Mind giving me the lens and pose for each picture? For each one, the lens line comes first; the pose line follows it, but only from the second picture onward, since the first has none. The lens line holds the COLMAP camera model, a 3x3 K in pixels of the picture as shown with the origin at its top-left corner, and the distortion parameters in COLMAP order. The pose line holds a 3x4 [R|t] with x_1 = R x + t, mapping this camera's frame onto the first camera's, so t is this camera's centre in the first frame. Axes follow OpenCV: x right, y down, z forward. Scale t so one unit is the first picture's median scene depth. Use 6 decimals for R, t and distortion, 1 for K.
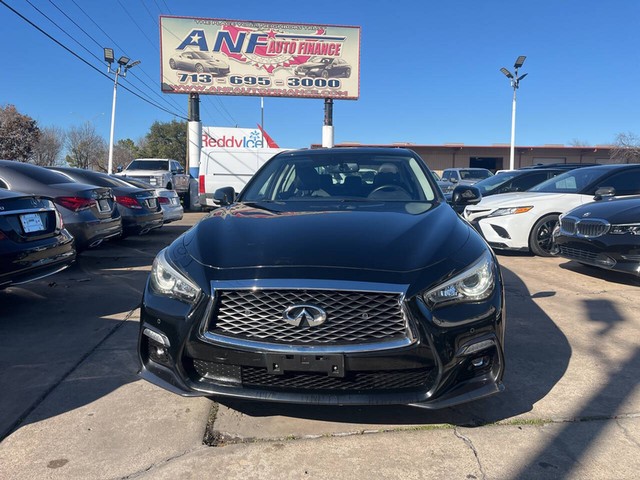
lens RADIAL K [[485.8, 0, 323.8], [0, 485.8, 233.4], [0, 0, 1]] dist [0.063498, -0.085342]
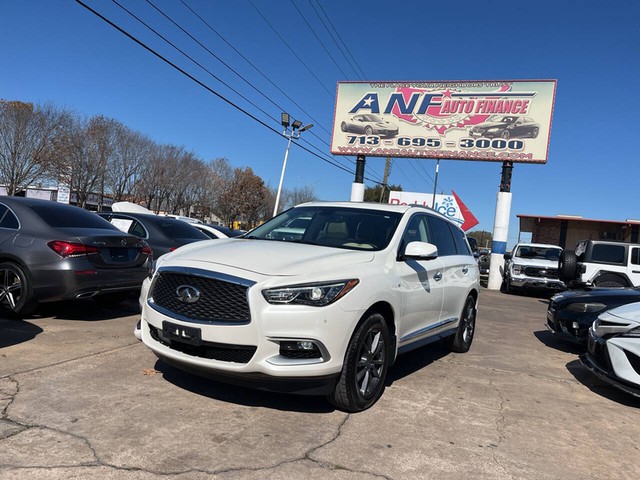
lens RADIAL K [[485.8, 0, 320.3], [0, 485.8, 236.7], [0, 0, 1]] dist [0.063498, -0.085342]
pose [[0.903087, 0.080010, -0.421940, 0.088775], [-0.132812, 0.986362, -0.097220, -0.016803], [0.408406, 0.143837, 0.901396, 0.103624]]
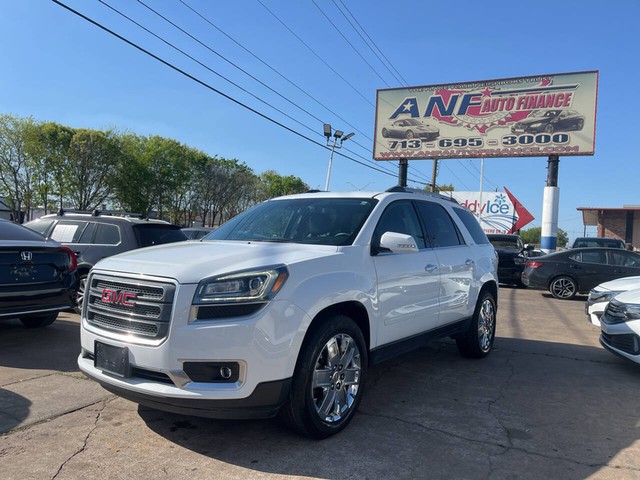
lens RADIAL K [[485.8, 0, 315.5], [0, 485.8, 242.1], [0, 0, 1]] dist [0.063498, -0.085342]
pose [[0.850031, 0.035584, -0.525530, 0.116999], [-0.093789, 0.991997, -0.084533, -0.013329], [0.518316, 0.121145, 0.846565, 0.071765]]
